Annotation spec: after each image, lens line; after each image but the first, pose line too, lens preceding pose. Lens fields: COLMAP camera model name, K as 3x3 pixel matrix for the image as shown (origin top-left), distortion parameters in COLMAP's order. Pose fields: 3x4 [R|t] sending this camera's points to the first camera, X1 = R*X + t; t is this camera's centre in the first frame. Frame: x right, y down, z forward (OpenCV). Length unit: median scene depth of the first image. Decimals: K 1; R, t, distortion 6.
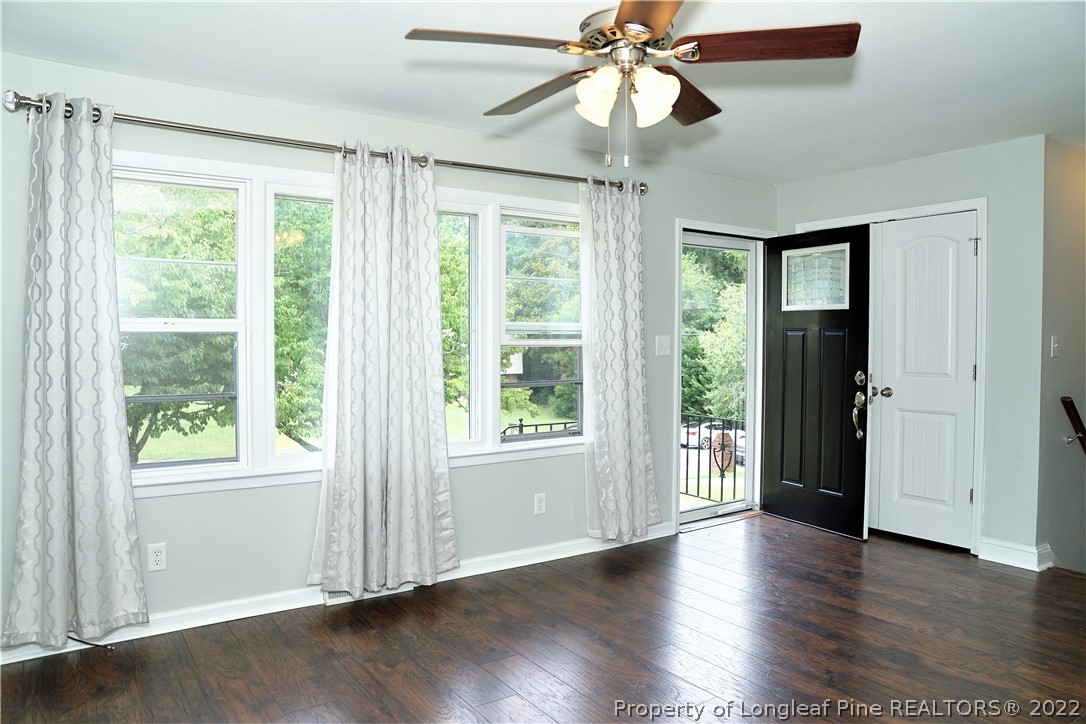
lens RADIAL K [[750.4, 0, 543.0], [0, 750.4, 362.0], [0, 0, 1]] dist [-0.135081, 0.100091]
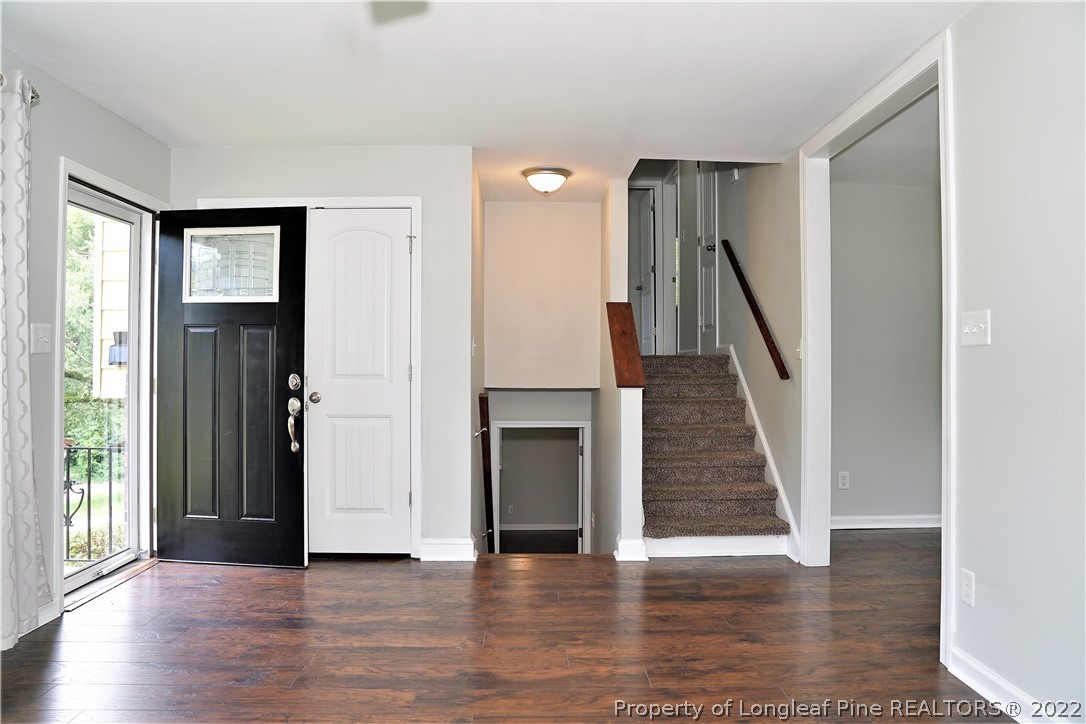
lens RADIAL K [[750.4, 0, 543.0], [0, 750.4, 362.0], [0, 0, 1]] dist [-0.135081, 0.100091]
pose [[0.548438, 0.006162, 0.836168, -0.138600], [0.024697, 0.999417, -0.023564, 0.026454], [-0.835826, 0.033574, 0.547966, 0.272919]]
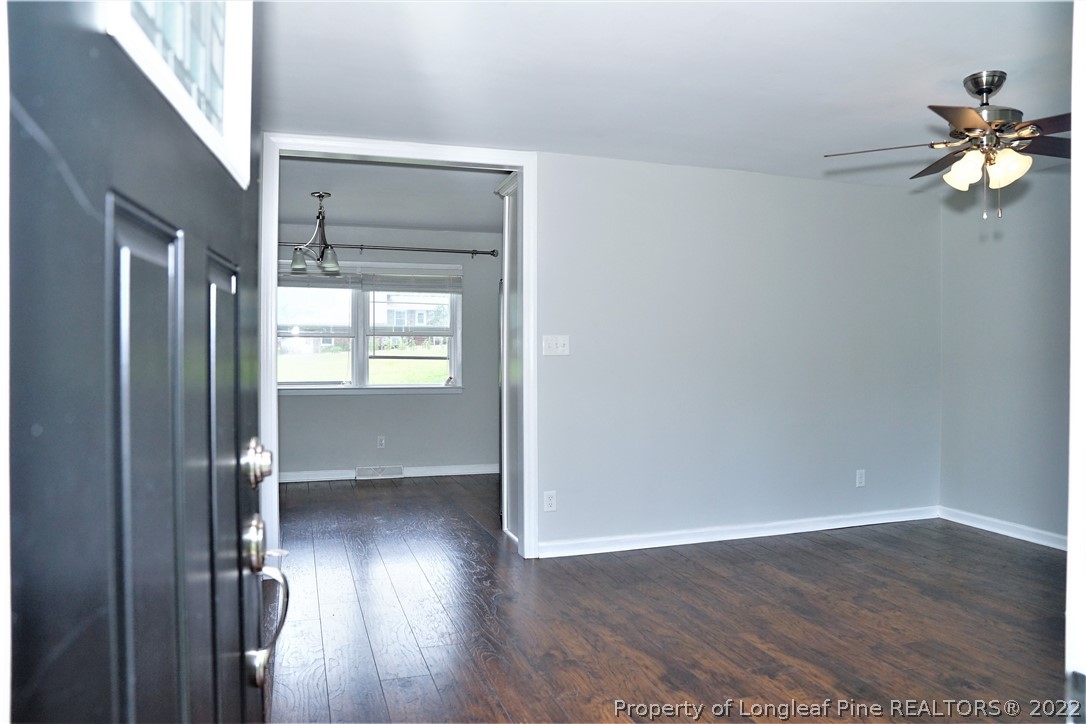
lens RADIAL K [[750.4, 0, 543.0], [0, 750.4, 362.0], [0, 0, 1]] dist [-0.135081, 0.100091]
pose [[-0.961473, -0.006581, 0.274820, 0.260863], [0.005538, 0.999047, 0.043296, -0.022595], [-0.274843, 0.043149, -0.960520, 1.224964]]
